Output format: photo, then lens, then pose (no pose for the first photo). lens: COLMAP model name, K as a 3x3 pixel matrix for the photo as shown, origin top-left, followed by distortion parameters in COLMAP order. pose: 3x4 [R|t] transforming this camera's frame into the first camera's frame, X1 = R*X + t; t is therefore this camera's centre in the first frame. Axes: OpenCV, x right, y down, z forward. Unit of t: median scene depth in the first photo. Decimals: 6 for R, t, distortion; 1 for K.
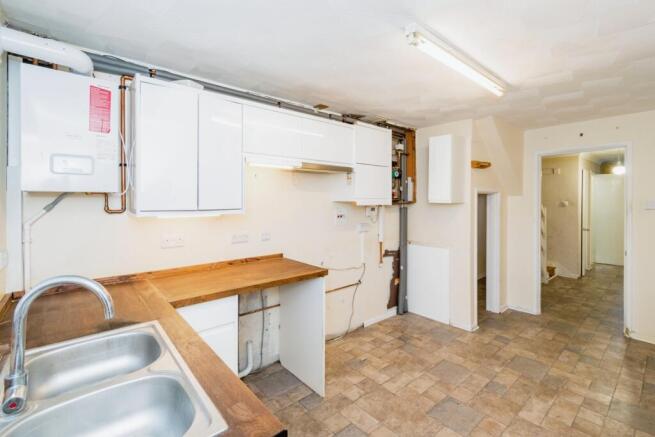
lens RADIAL K [[295.8, 0, 327.6], [0, 295.8, 196.3], [0, 0, 1]] dist [0.008522, -0.002788]
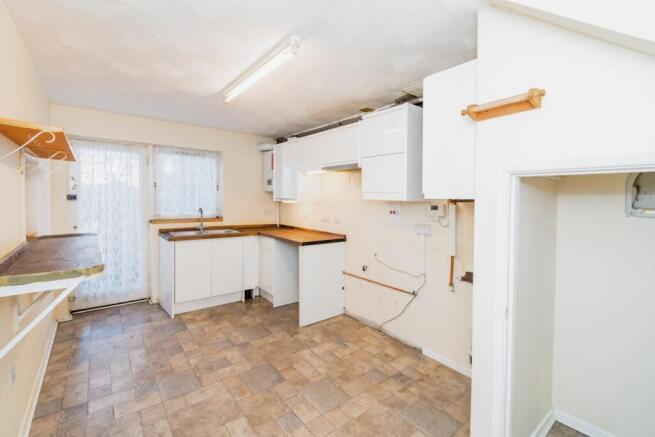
lens RADIAL K [[295.8, 0, 330.2], [0, 295.8, 204.1], [0, 0, 1]] dist [0.008522, -0.002788]
pose [[-0.041834, 0.021950, -0.998883, 1.181733], [-0.006030, 0.999735, 0.022221, 0.025039], [0.999106, 0.006953, -0.041691, 0.990693]]
